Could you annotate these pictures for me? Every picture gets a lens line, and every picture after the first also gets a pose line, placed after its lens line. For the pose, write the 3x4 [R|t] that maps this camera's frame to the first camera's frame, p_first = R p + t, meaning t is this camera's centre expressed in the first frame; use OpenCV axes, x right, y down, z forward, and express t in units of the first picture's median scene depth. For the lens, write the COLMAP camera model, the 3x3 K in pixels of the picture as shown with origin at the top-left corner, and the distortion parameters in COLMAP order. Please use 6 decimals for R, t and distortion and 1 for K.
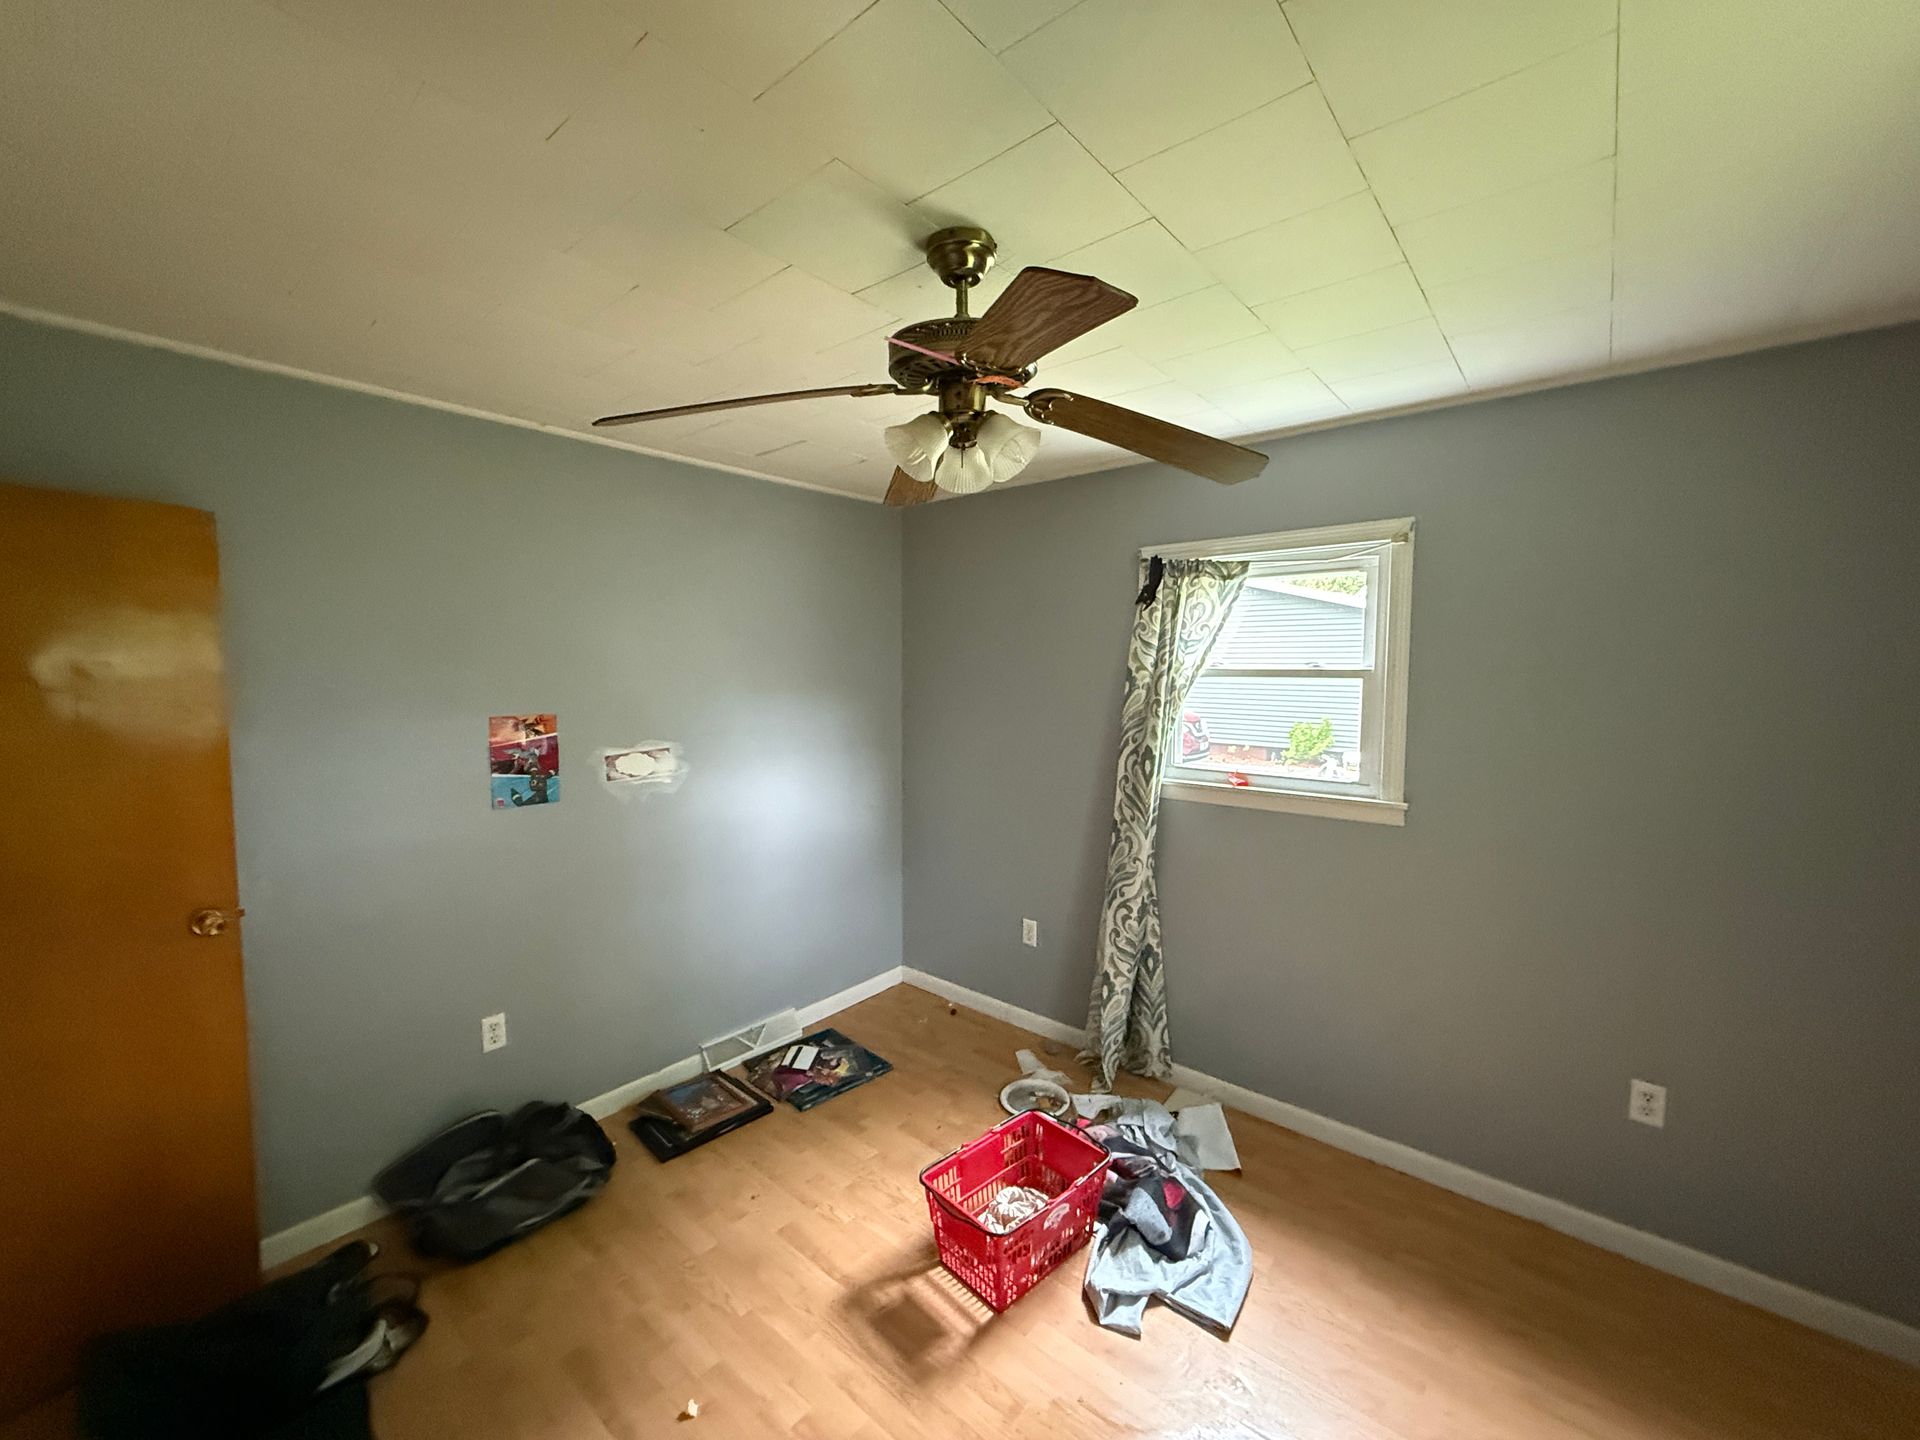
lens RADIAL K [[764.0, 0, 954.6], [0, 764.0, 722.8], [0, 0, 1]] dist [0.002021, -0.000025]
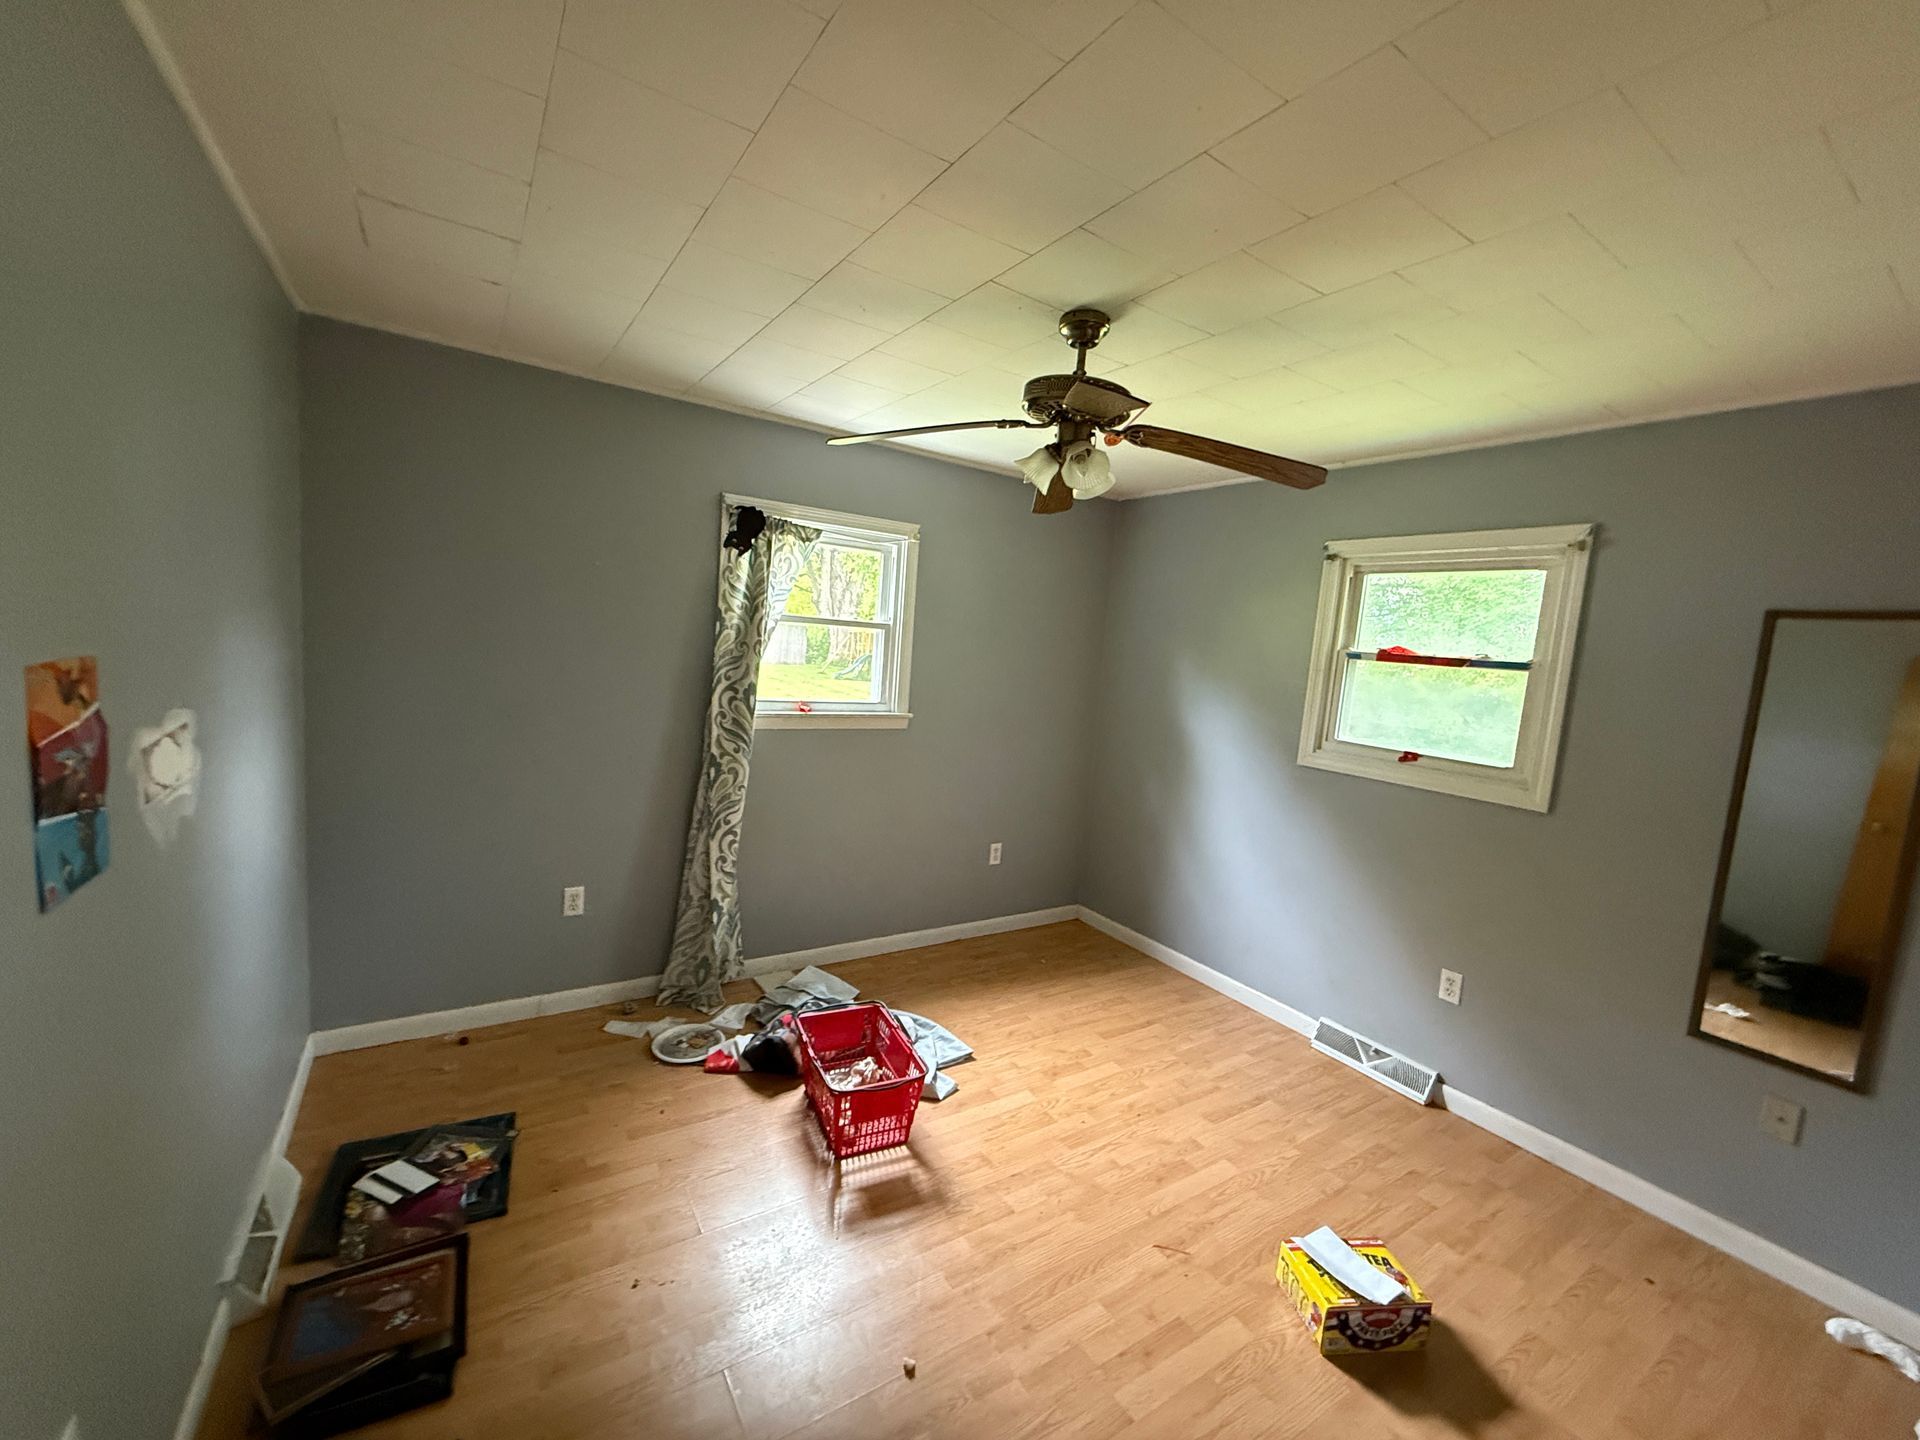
lens RADIAL K [[764.0, 0, 954.6], [0, 764.0, 722.8], [0, 0, 1]] dist [0.002021, -0.000025]
pose [[0.282501, -0.086848, 0.955328, -0.727129], [-0.003356, 0.995798, 0.091519, -0.013606], [-0.959261, -0.029060, 0.281022, 0.414784]]
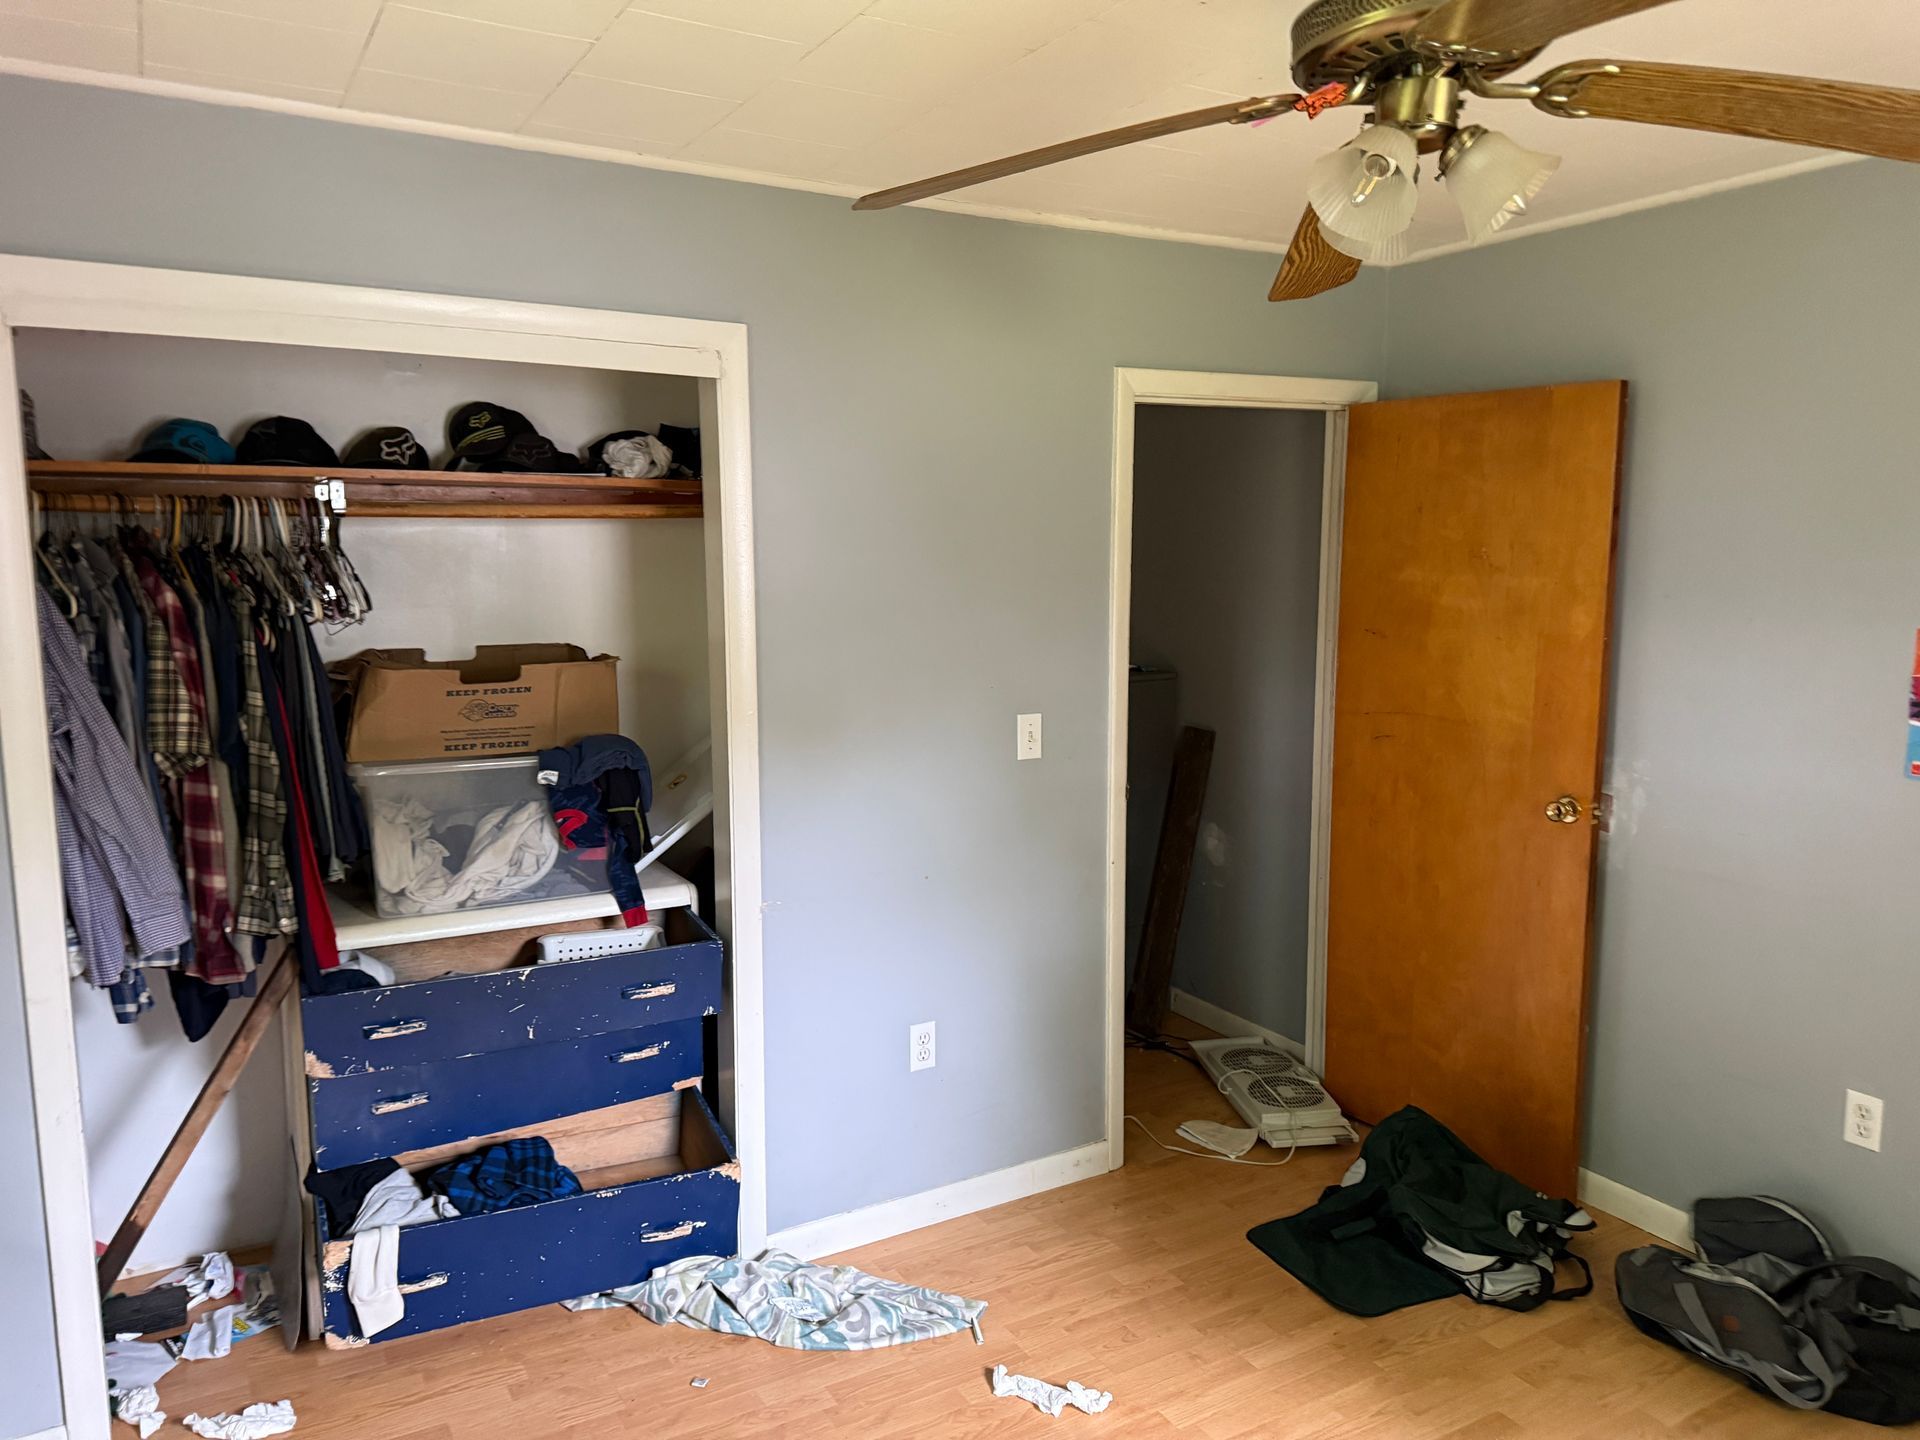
lens RADIAL K [[1357.6, 0, 947.1], [0, 1357.6, 709.6], [0, 0, 1]] dist [0.038595, -0.039795]
pose [[-0.333695, 0.117301, -0.935354, 0.612220], [-0.065115, 0.986990, 0.147007, -0.047666], [0.940430, 0.109961, -0.321716, 0.543559]]
